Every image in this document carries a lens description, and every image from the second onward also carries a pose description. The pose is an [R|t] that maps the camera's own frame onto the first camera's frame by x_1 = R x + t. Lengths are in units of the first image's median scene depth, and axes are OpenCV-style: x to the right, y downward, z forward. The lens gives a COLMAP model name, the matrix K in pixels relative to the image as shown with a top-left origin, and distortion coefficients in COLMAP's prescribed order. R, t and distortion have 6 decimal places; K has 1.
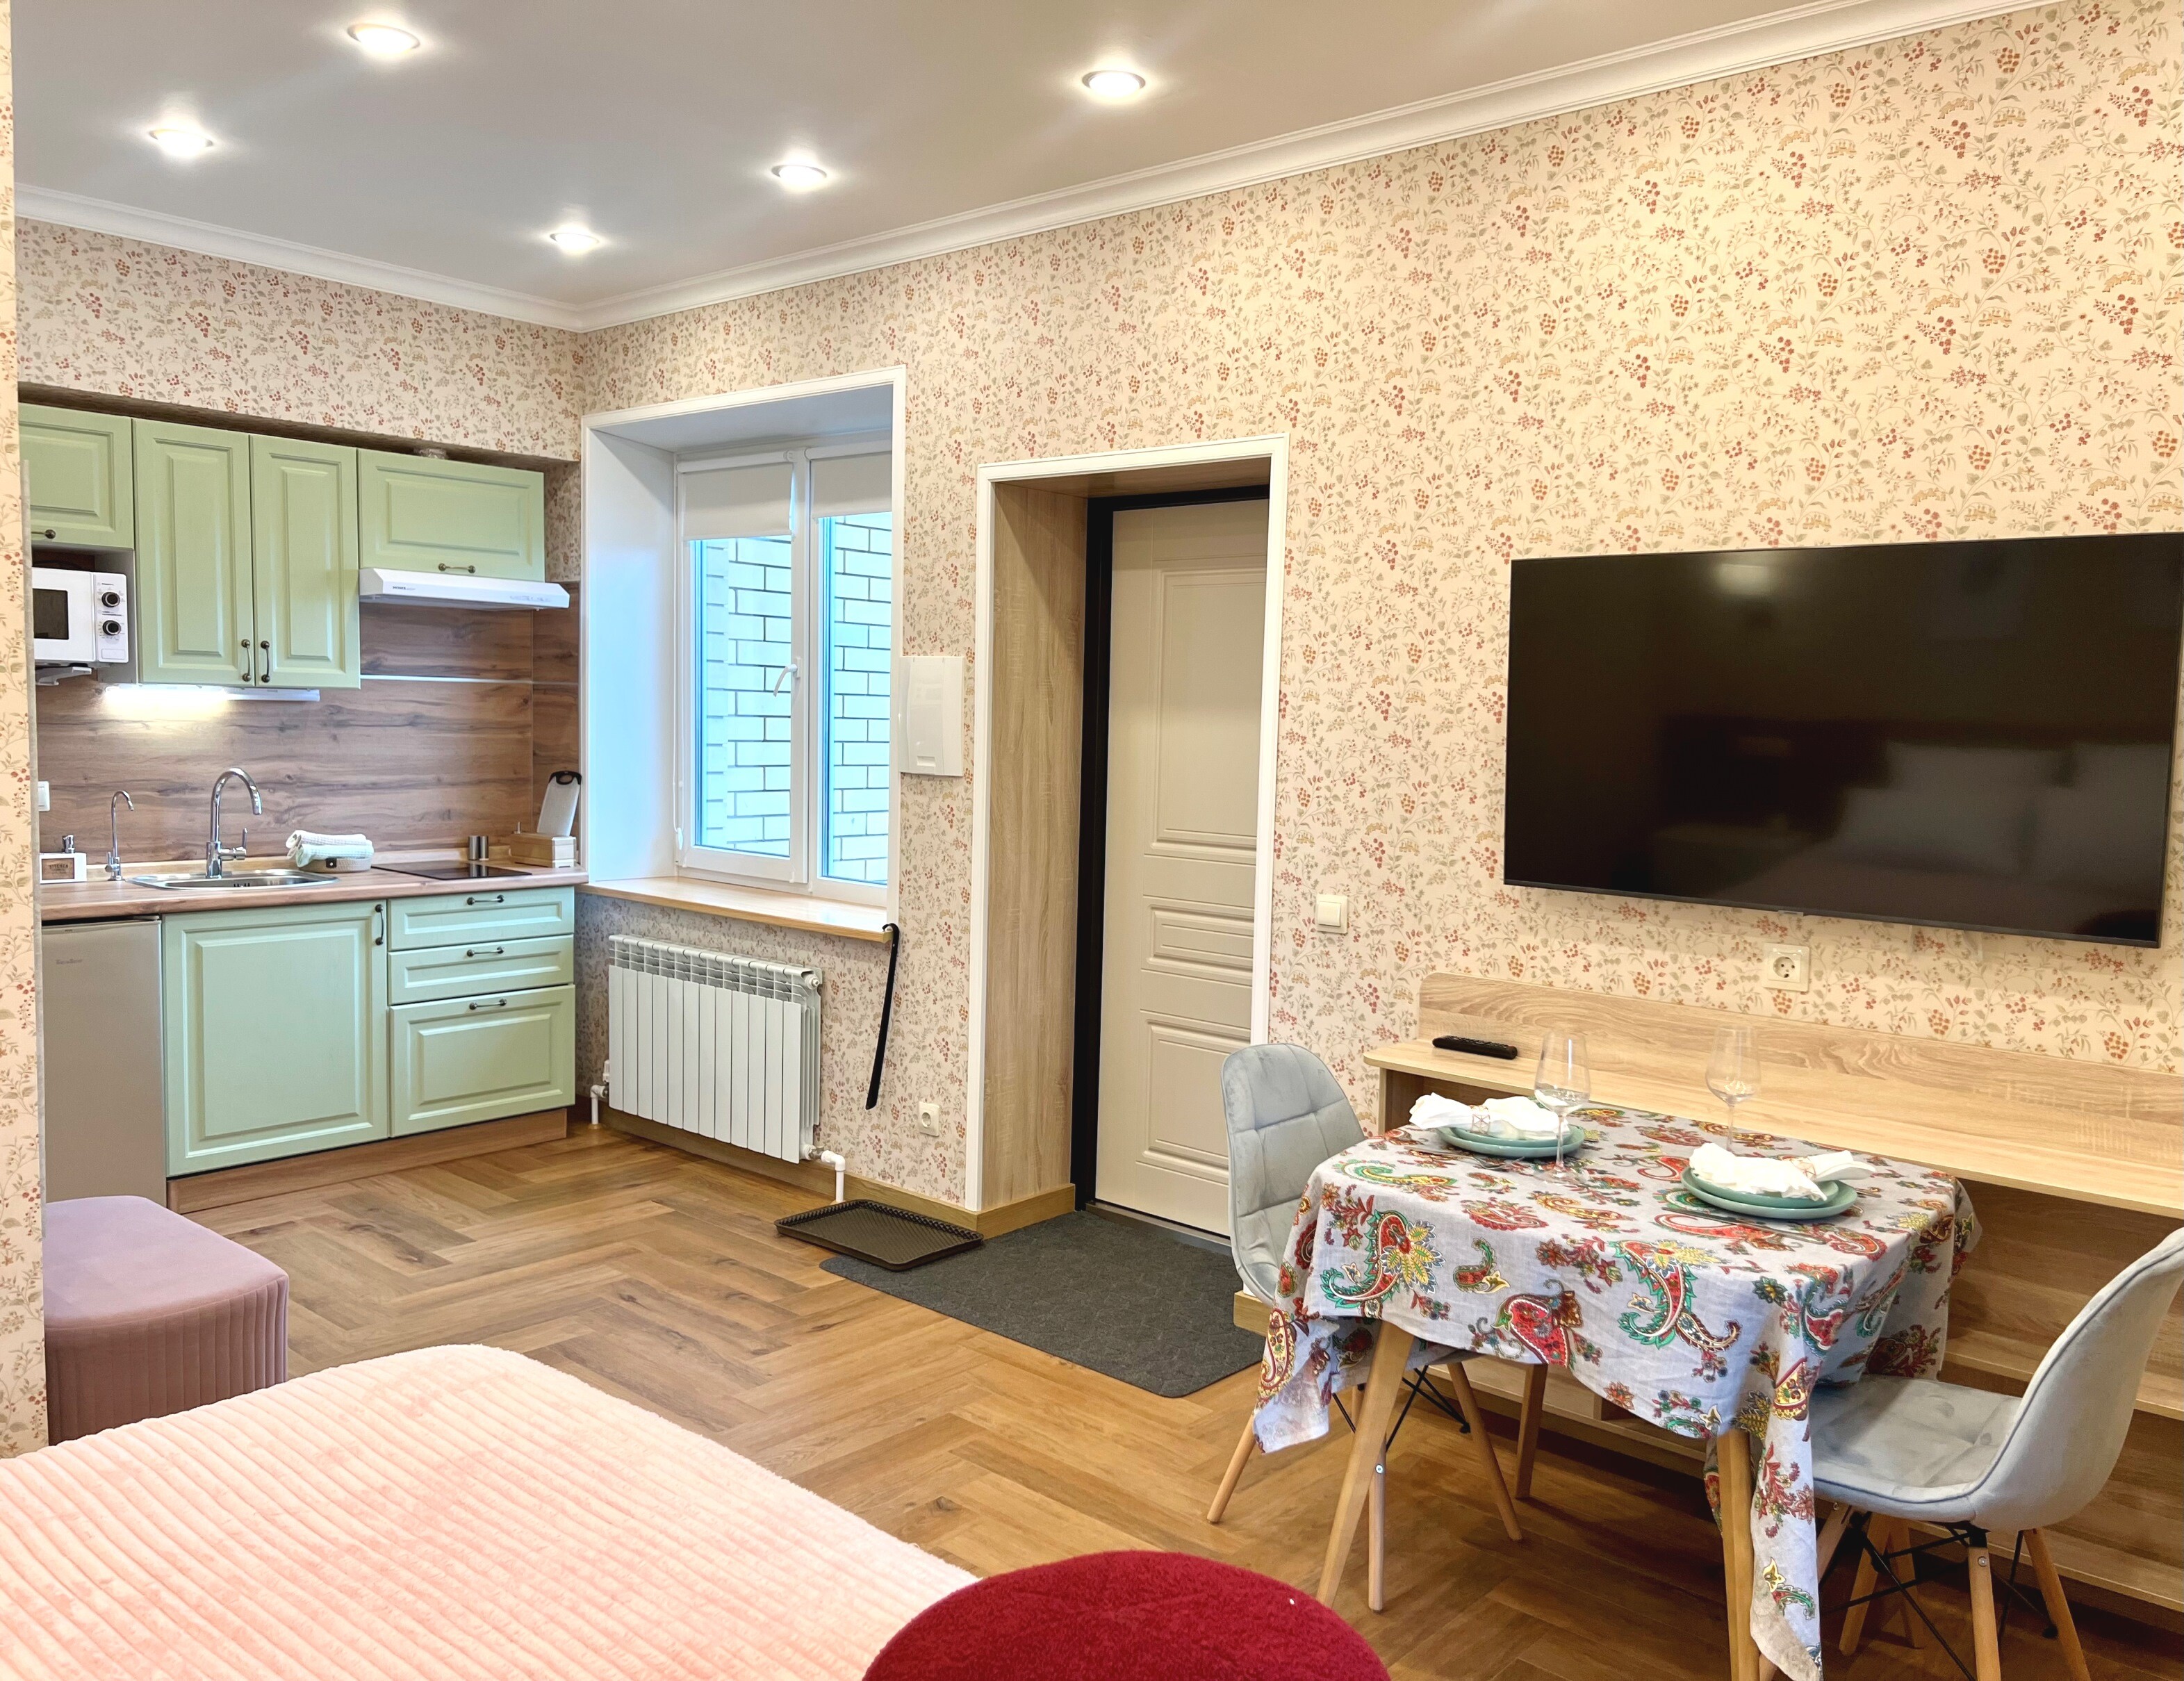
lens RADIAL K [[1653.2, 0, 1100.7], [0, 1653.2, 837.5], [0, 0, 1]] dist [-0.002757, 0.002500]
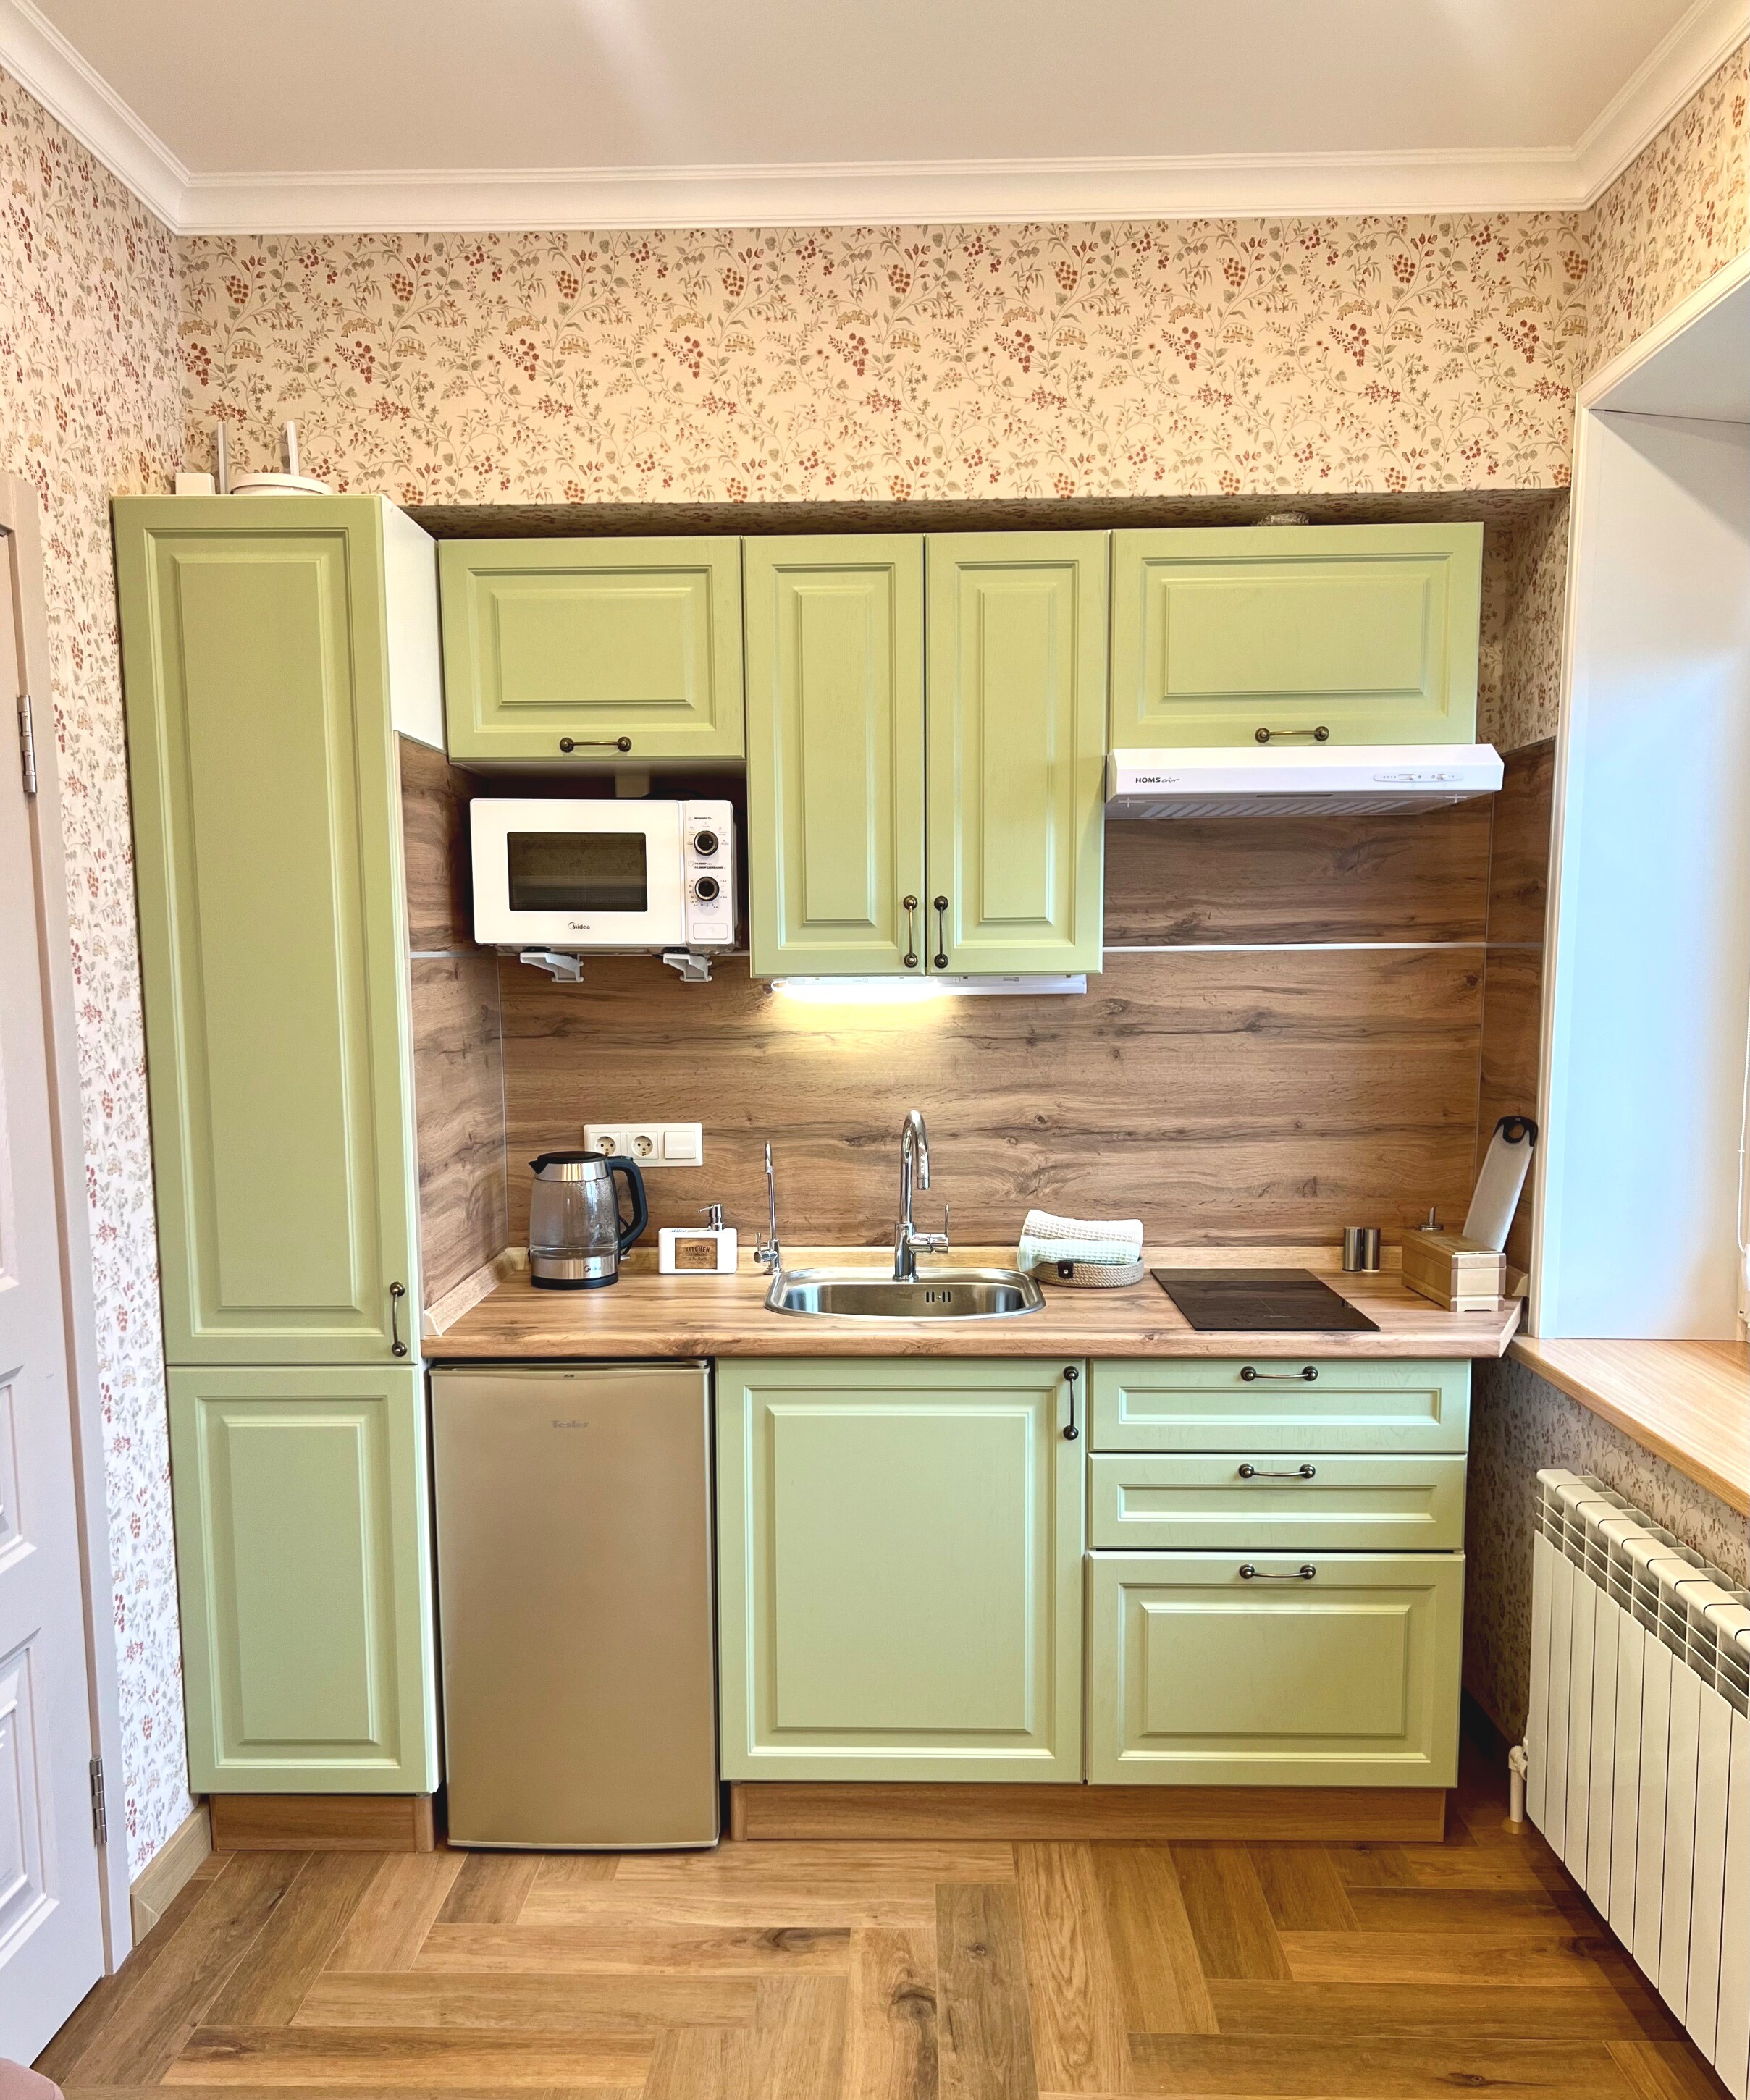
lens RADIAL K [[1722.0, 0, 882.9], [0, 1722.0, 1189.8], [0, 0, 1]] dist [0.066204, -0.069681]
pose [[0.648400, 0.070602, -0.758019, -0.045062], [-0.033174, 0.997365, 0.064519, -0.051068], [0.760577, -0.016688, 0.649033, 0.556113]]
